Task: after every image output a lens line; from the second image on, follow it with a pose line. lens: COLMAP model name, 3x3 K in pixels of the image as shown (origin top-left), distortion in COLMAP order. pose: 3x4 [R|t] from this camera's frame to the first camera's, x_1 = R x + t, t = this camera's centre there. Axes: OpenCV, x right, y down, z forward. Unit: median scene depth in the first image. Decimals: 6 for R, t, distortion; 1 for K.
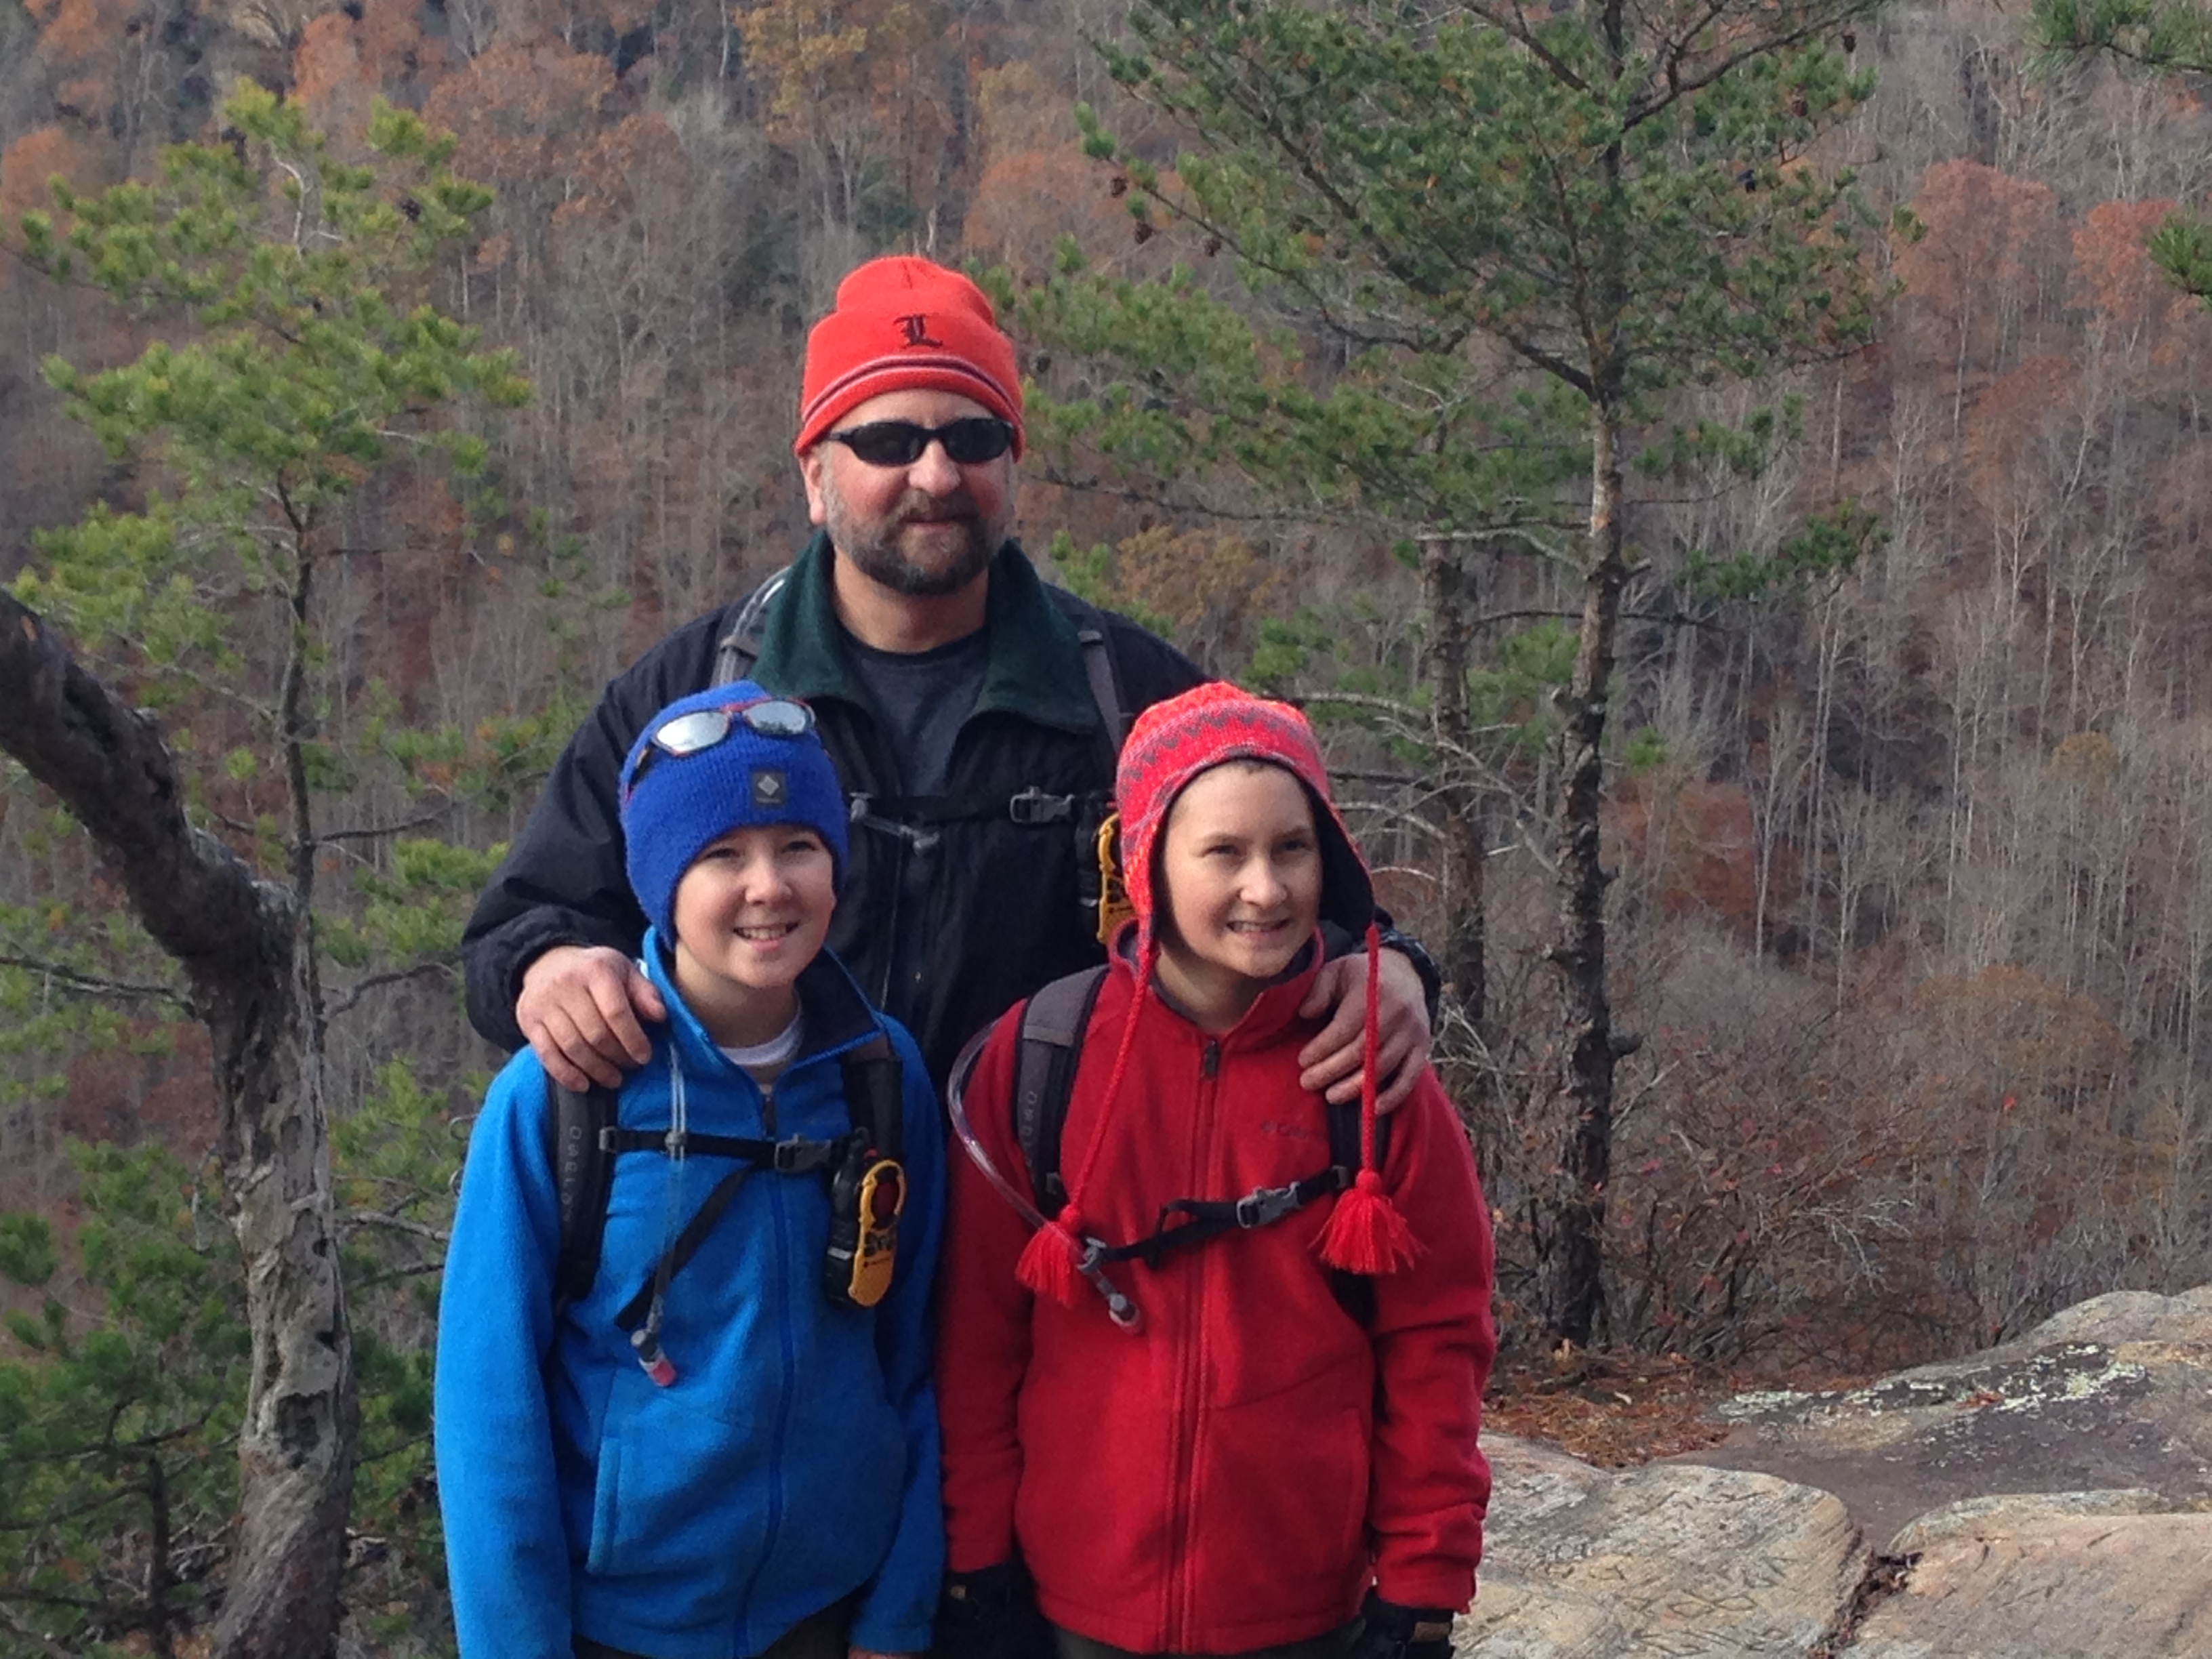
lens RADIAL K [[5454.1, 0, 1106.0], [0, 5454.1, 829.5], [0, 0, 1]] dist [0.008826, 1.208554]
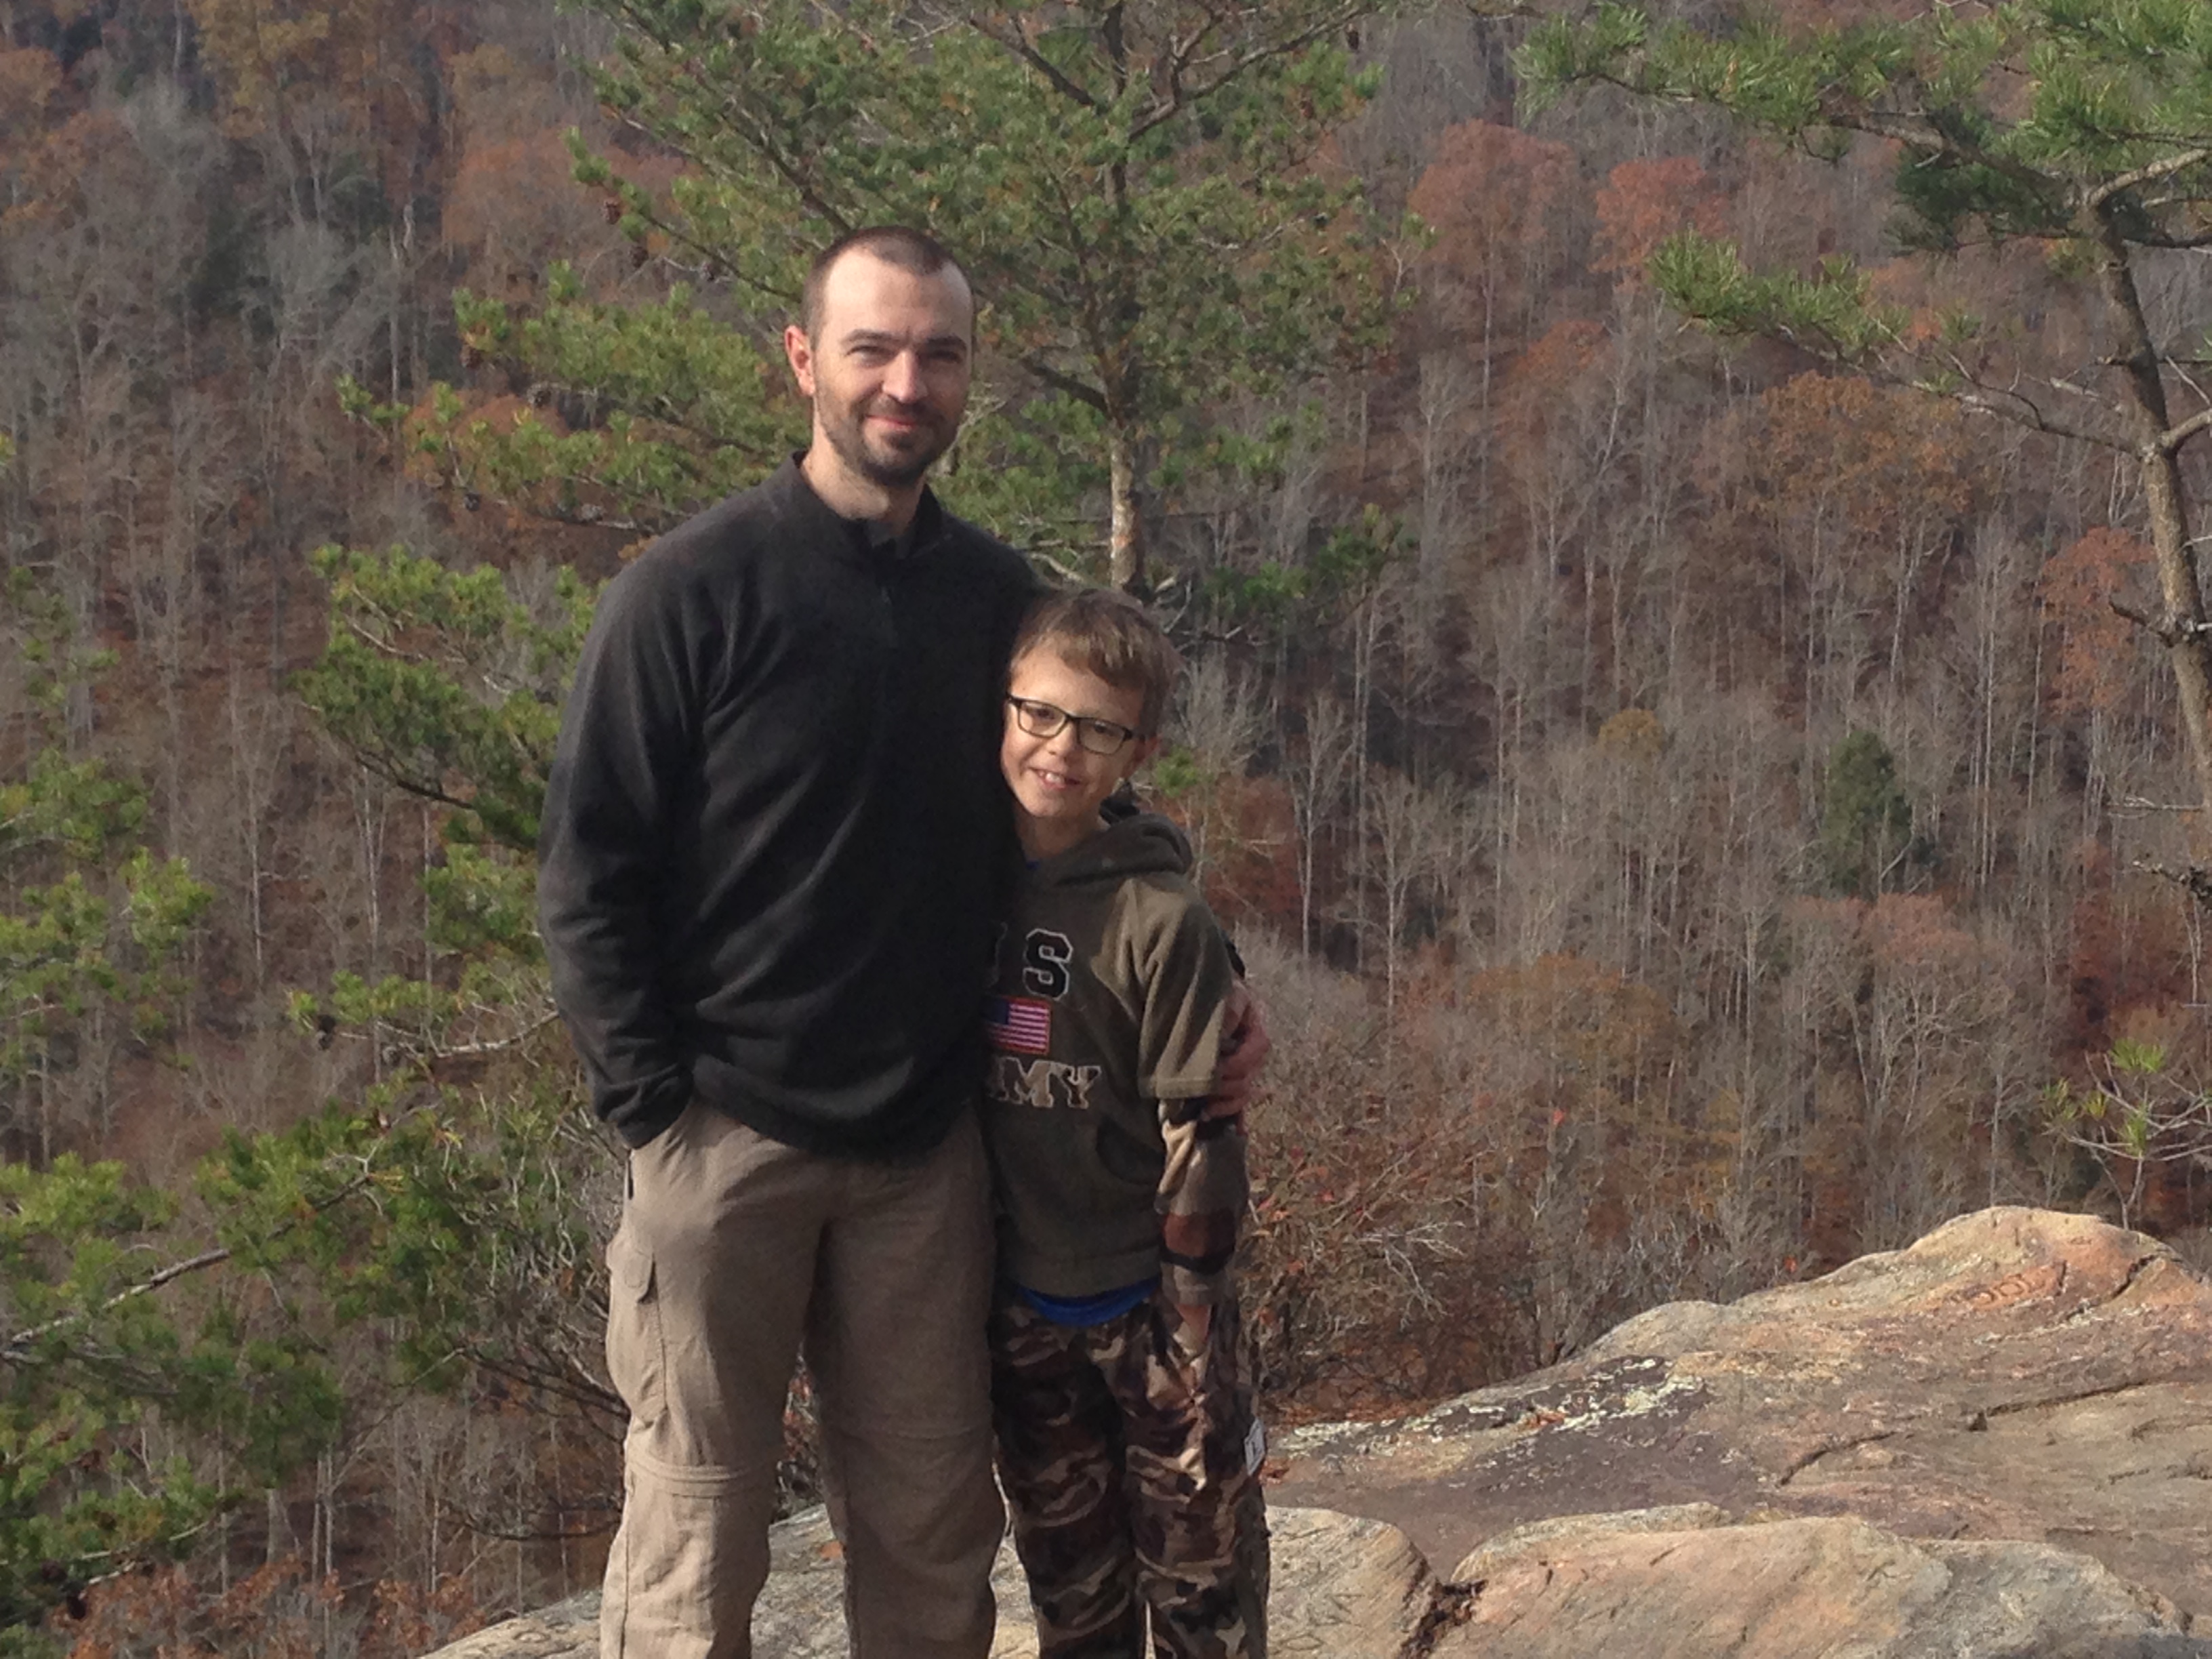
lens RADIAL K [[7067.0, 0, 1201.3], [0, 7067.0, 495.0], [0, 0, 1]] dist [-0.024926, 2.379393]
pose [[0.994573, -0.040796, 0.095710, -0.014854], [0.041232, 0.999146, -0.002580, -0.056147], [-0.095523, 0.006513, 0.995406, -0.241983]]
